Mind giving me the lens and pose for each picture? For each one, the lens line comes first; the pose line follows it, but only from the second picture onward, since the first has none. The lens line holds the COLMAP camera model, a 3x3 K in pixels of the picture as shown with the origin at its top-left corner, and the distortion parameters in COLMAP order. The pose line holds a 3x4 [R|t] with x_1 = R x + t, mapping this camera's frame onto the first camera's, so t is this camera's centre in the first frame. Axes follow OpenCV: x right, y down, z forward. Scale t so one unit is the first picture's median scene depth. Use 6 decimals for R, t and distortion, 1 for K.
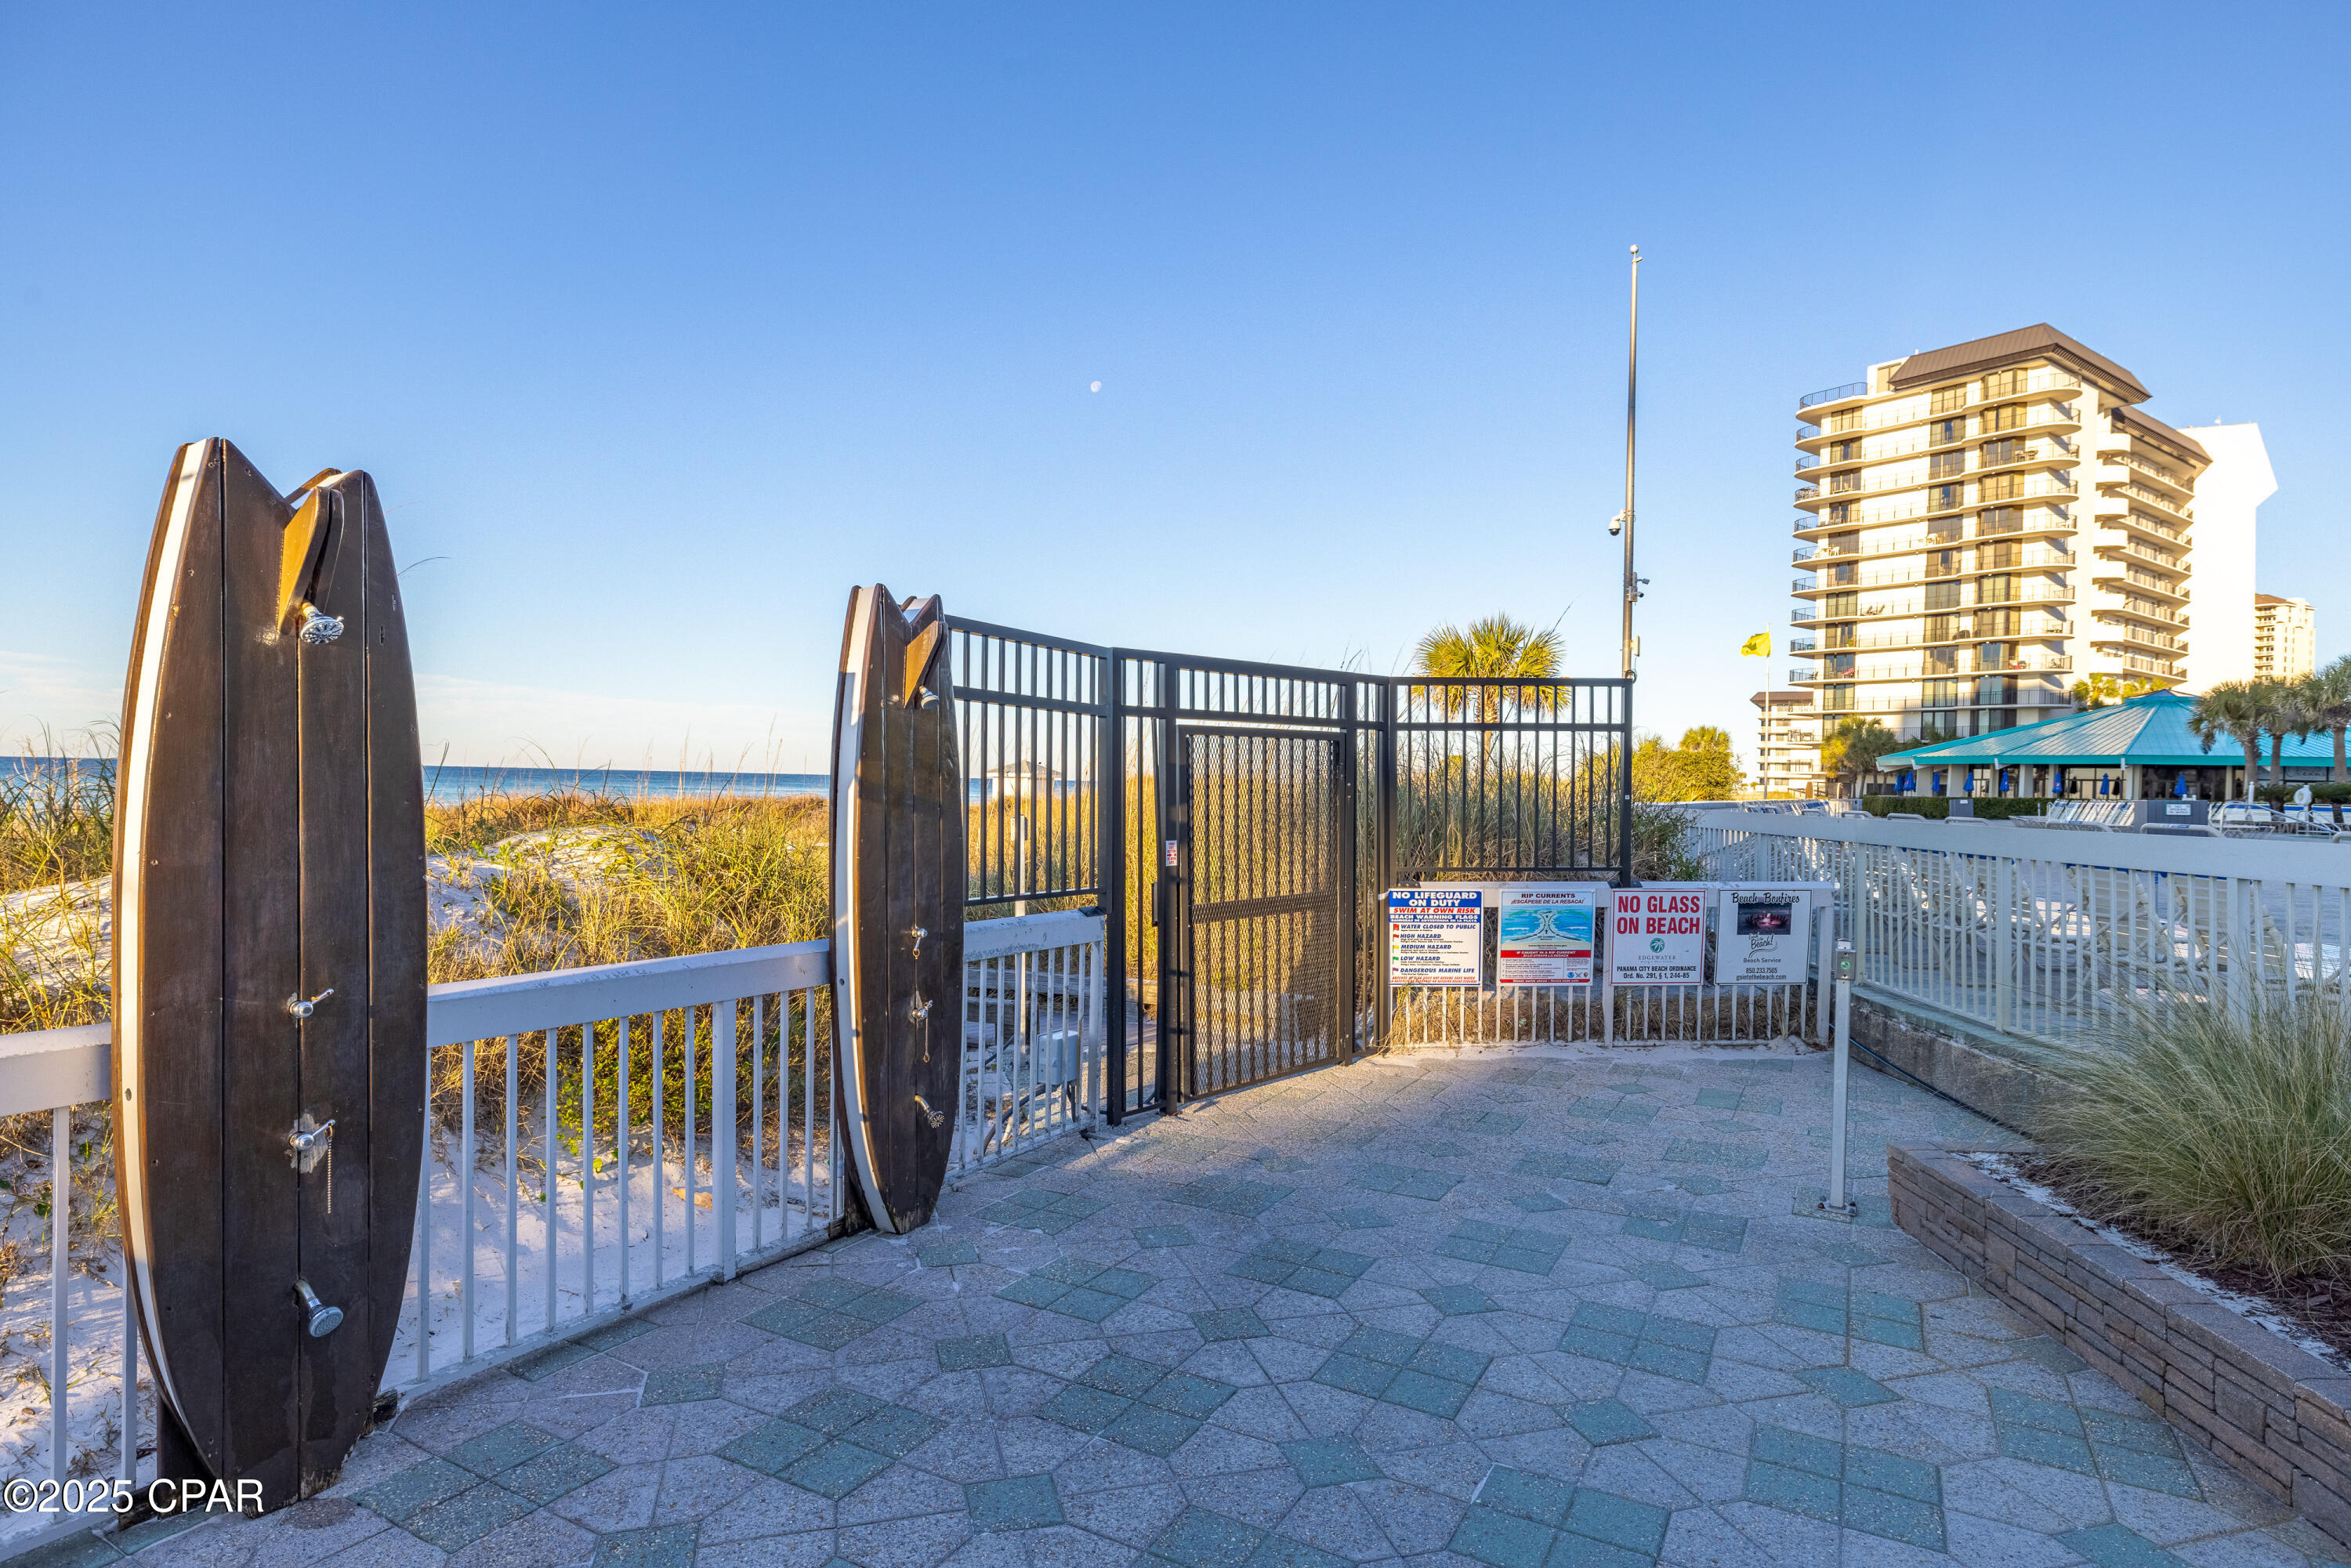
lens RADIAL K [[1237.8, 0, 1179.8], [0, 1237.8, 793.2], [0, 0, 1]] dist [0.000895, 0.000069]
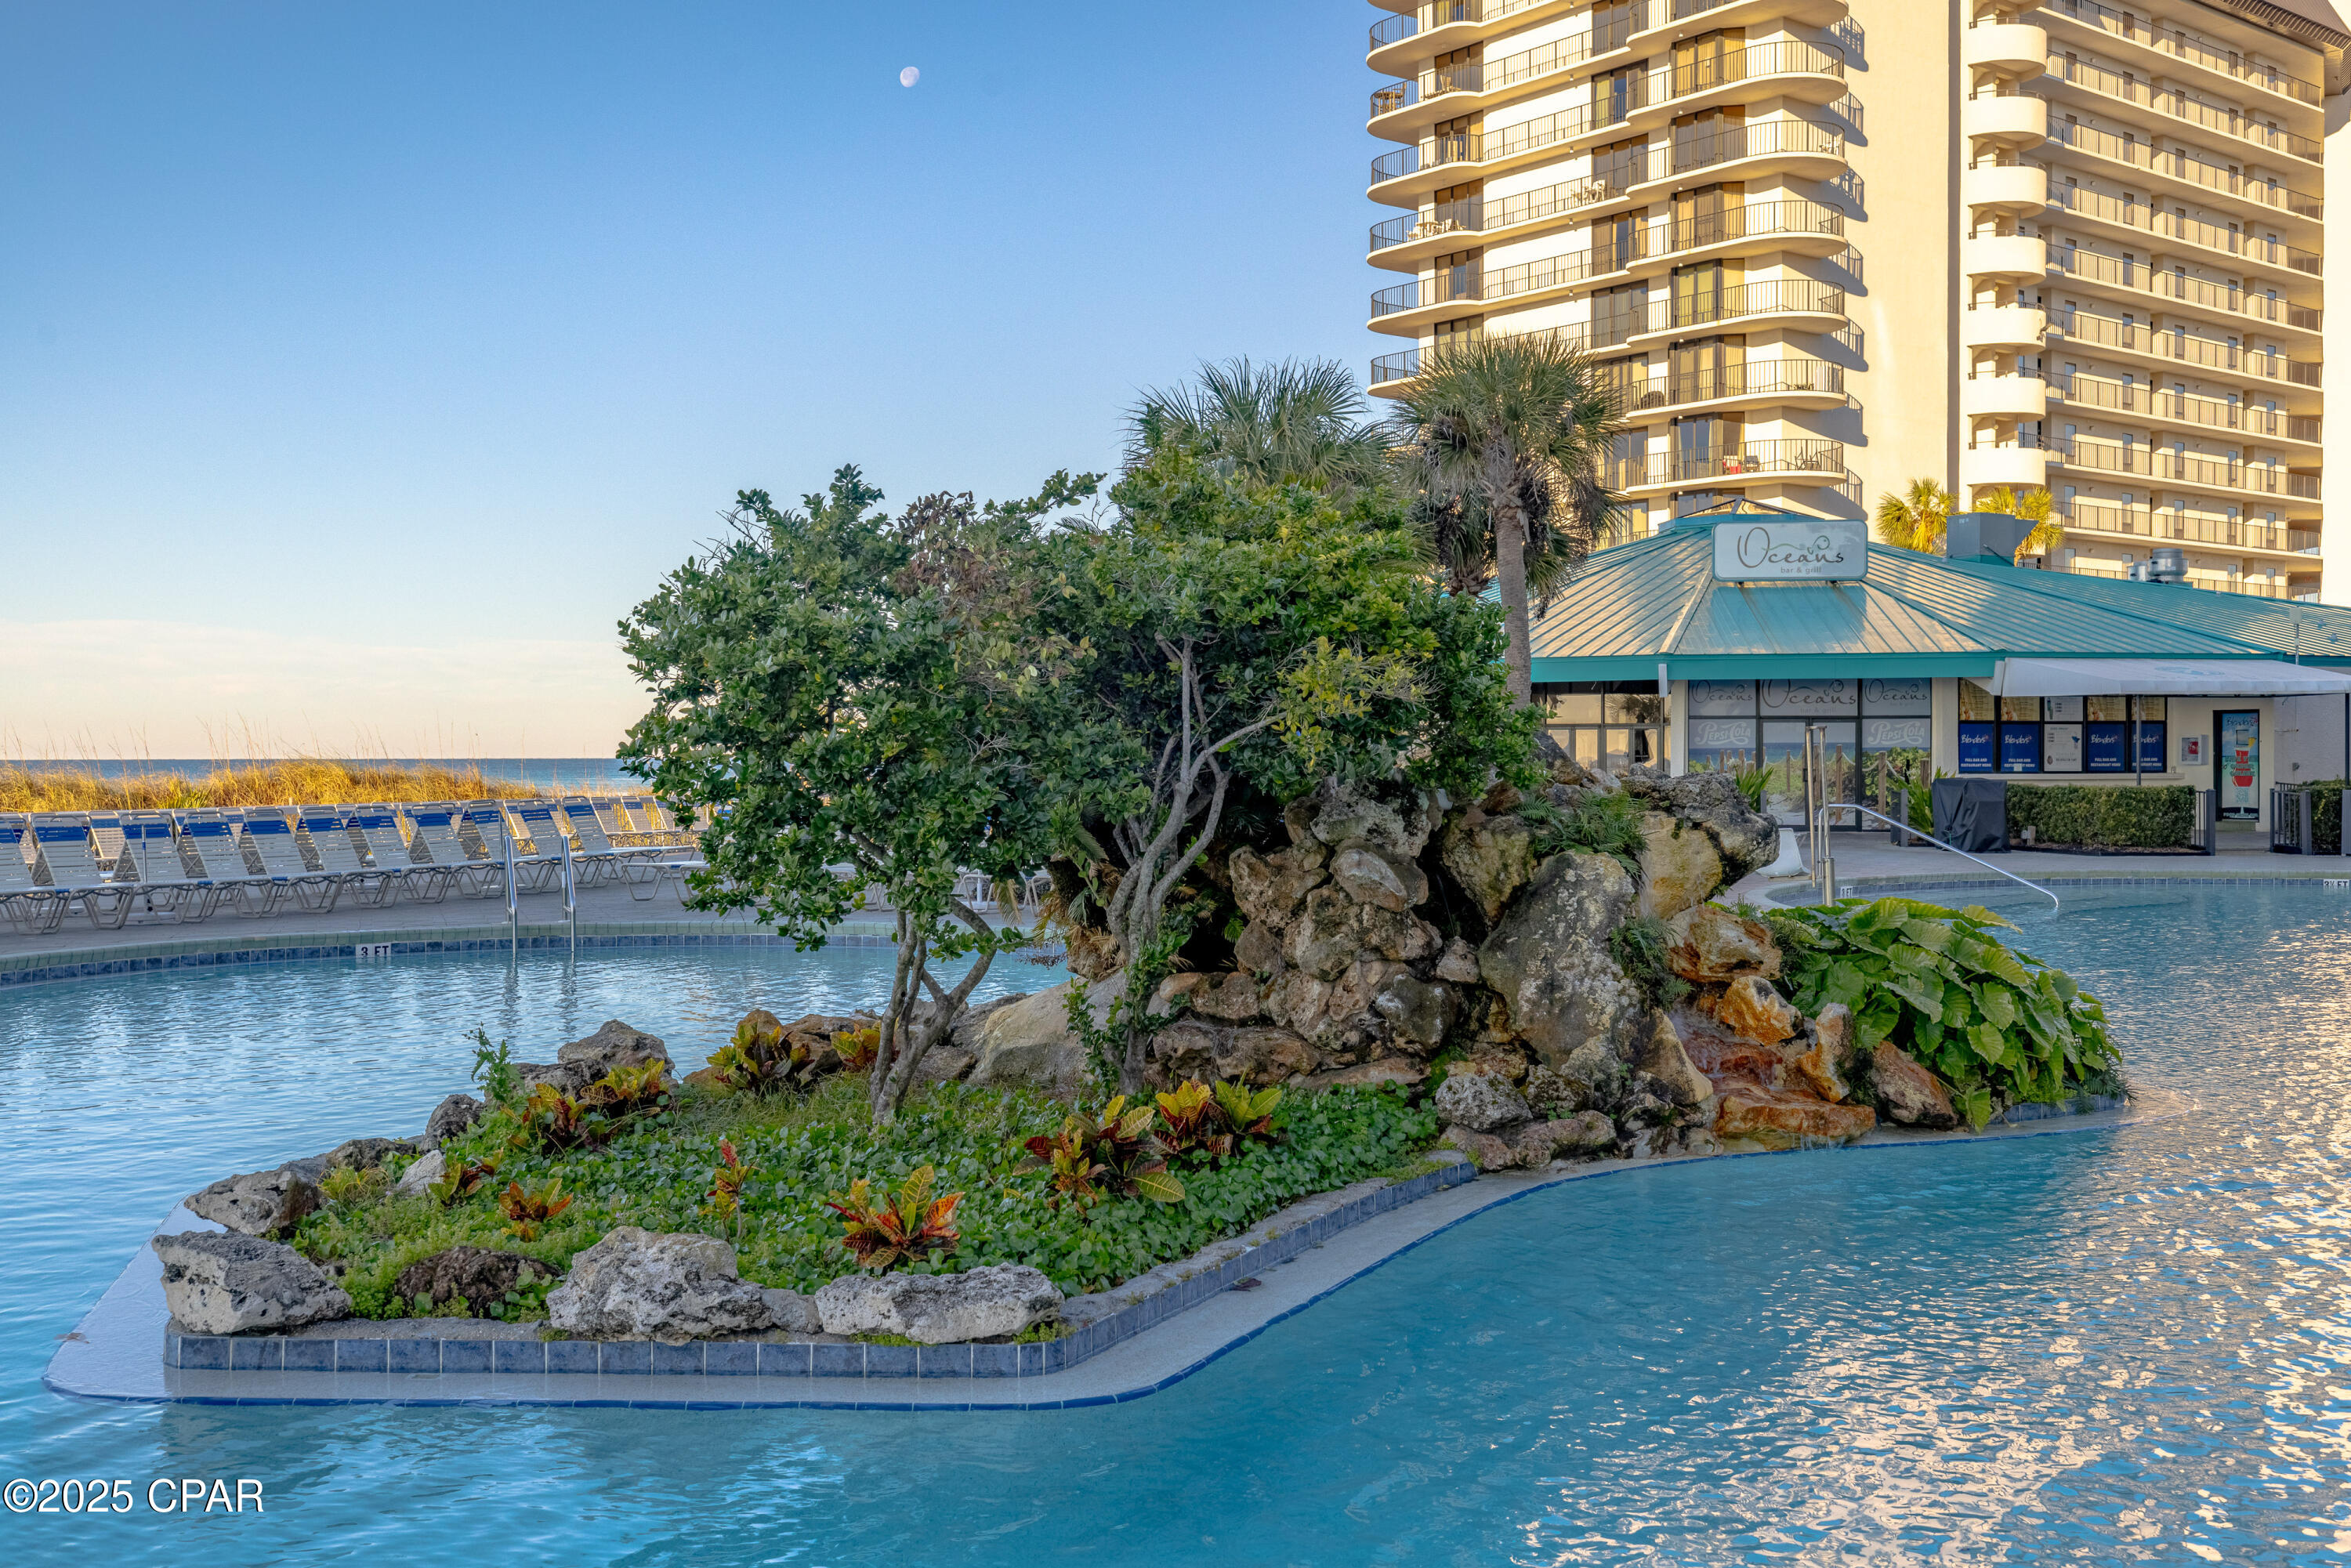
lens RADIAL K [[2268.6, 0, 1165.7], [0, 2268.6, 738.1], [0, 0, 1]] dist [0.018383, 0.000000]
pose [[0.999179, -0.018350, 0.036131, 0.419679], [0.019043, 0.999639, -0.018935, 0.005050], [-0.035770, 0.019608, 0.999168, 0.189253]]
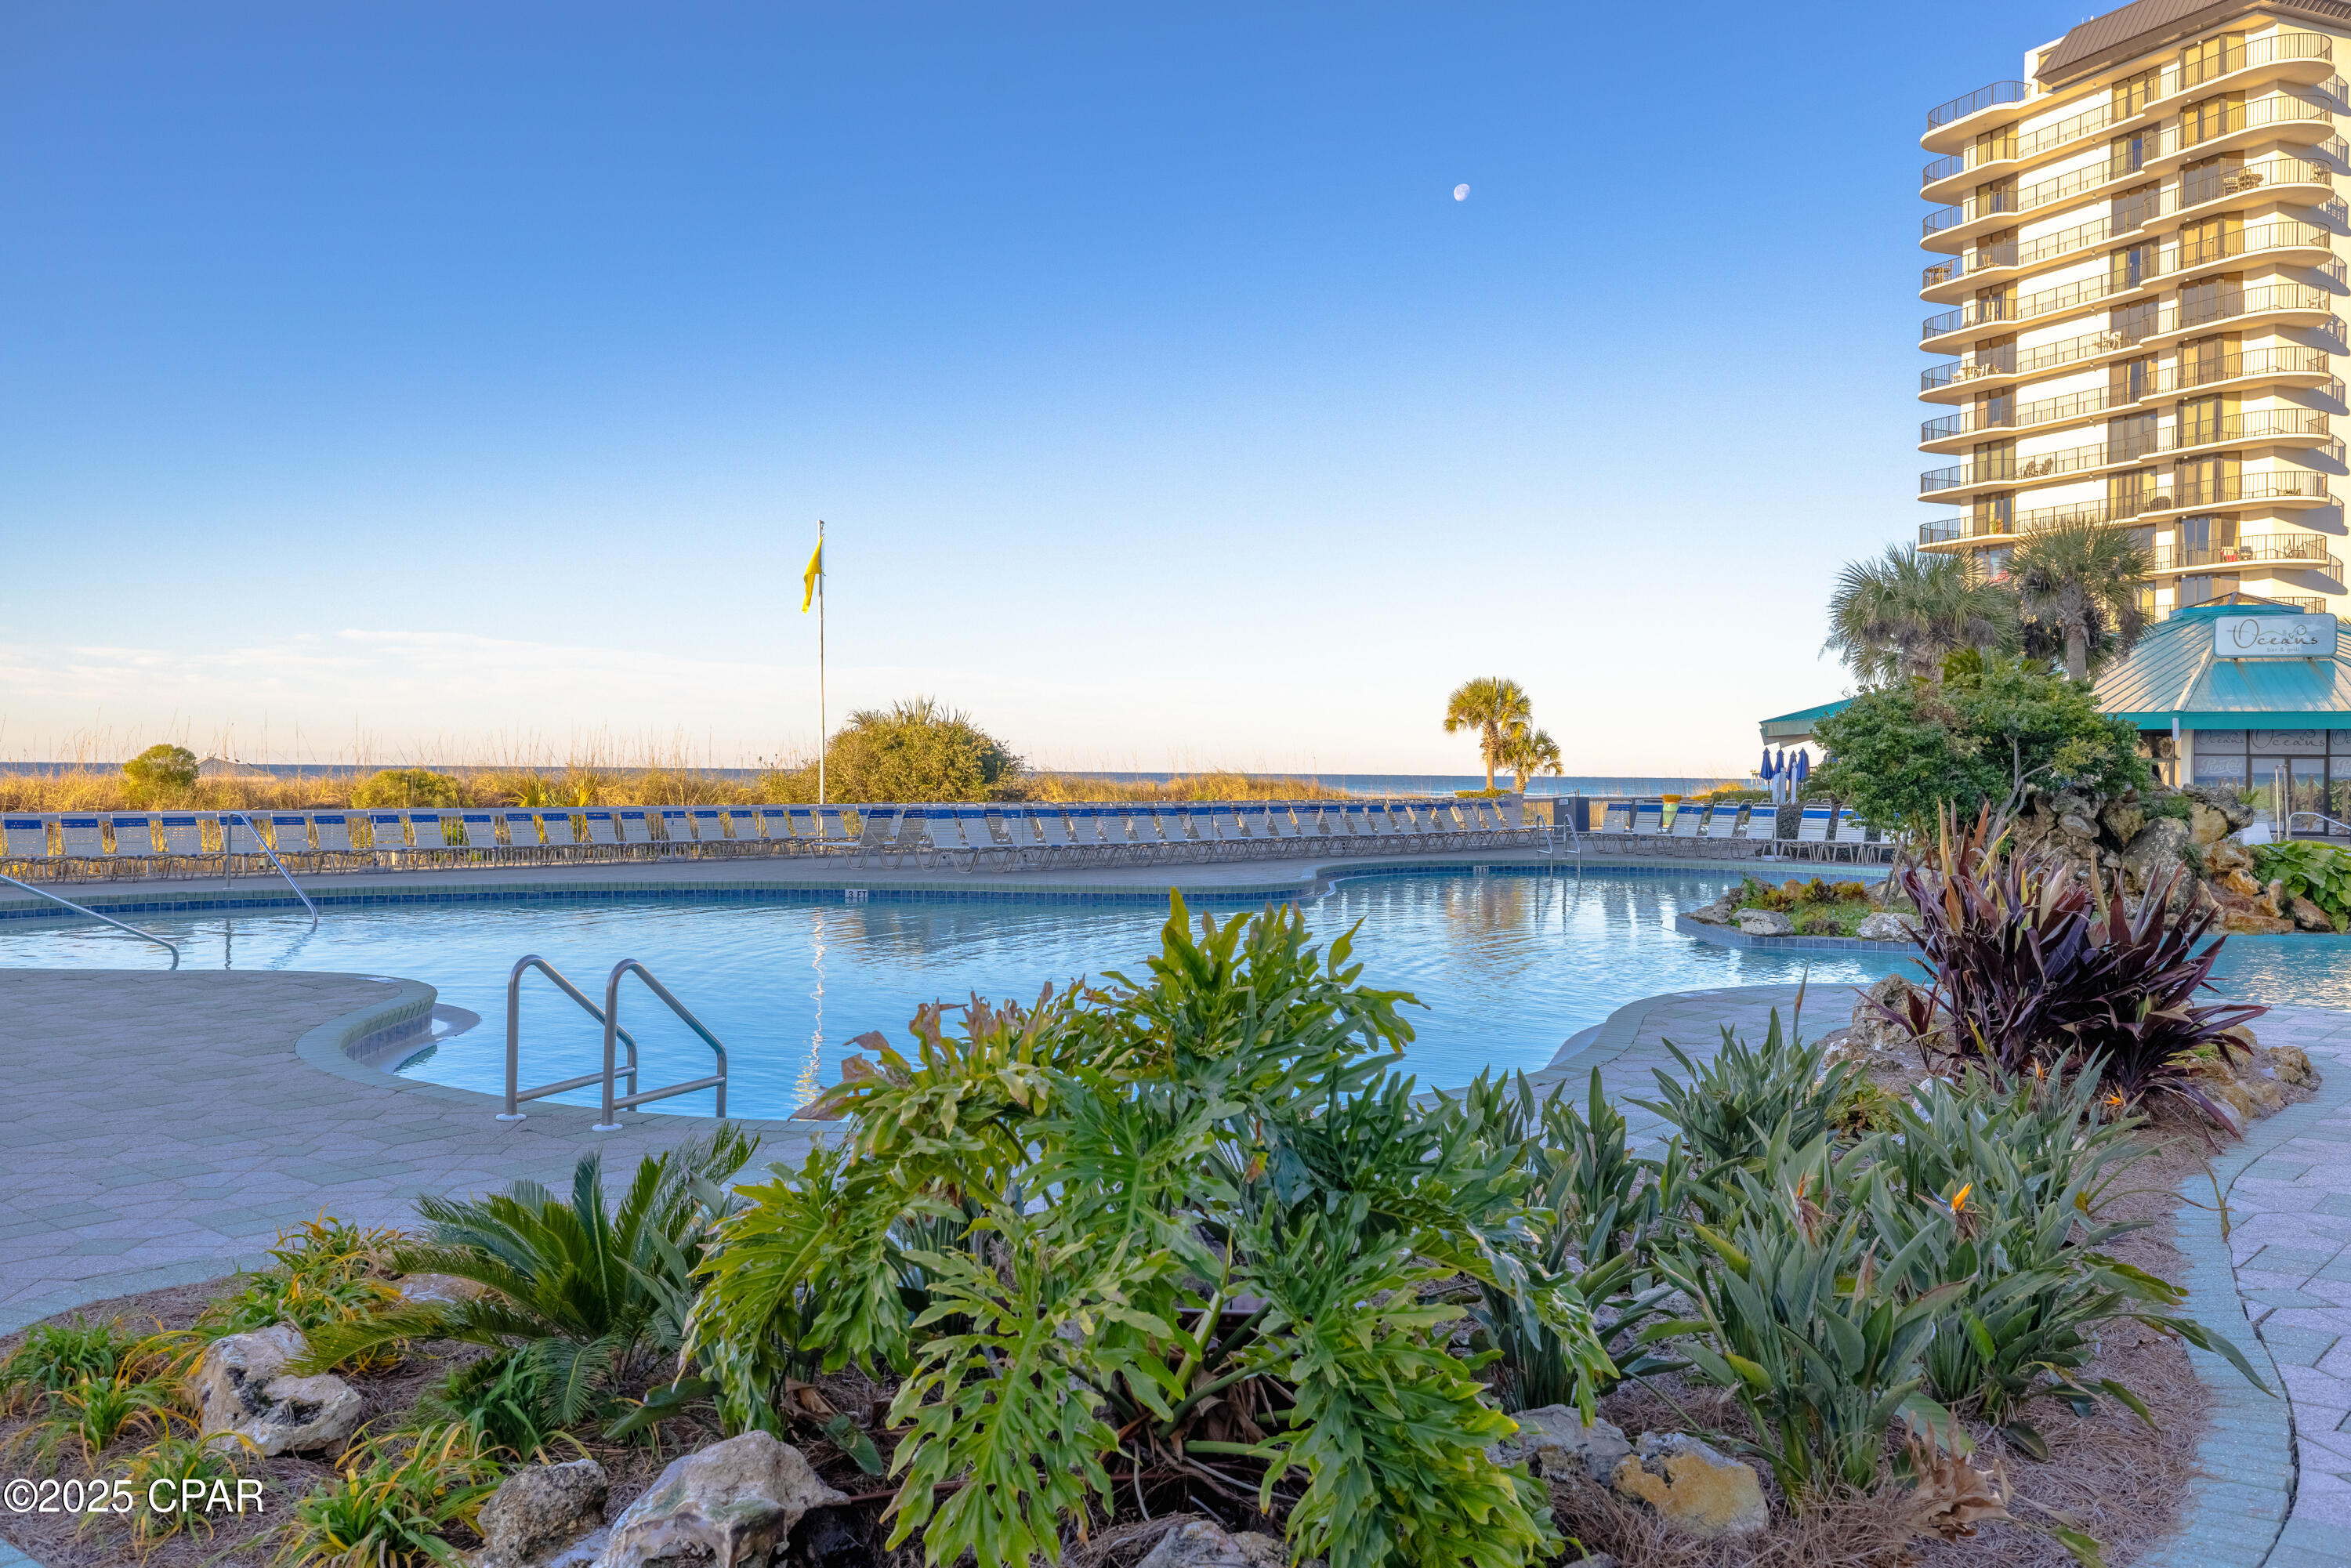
lens RADIAL K [[1877.6, 0, 1183.5], [0, 1877.6, 768.1], [0, 0, 1]] dist [0.007436, -0.005561]
pose [[0.974833, -0.008256, -0.222784, 0.380475], [0.004527, 0.999841, -0.017245, 0.006156], [0.222891, 0.015802, 0.974715, 0.056396]]
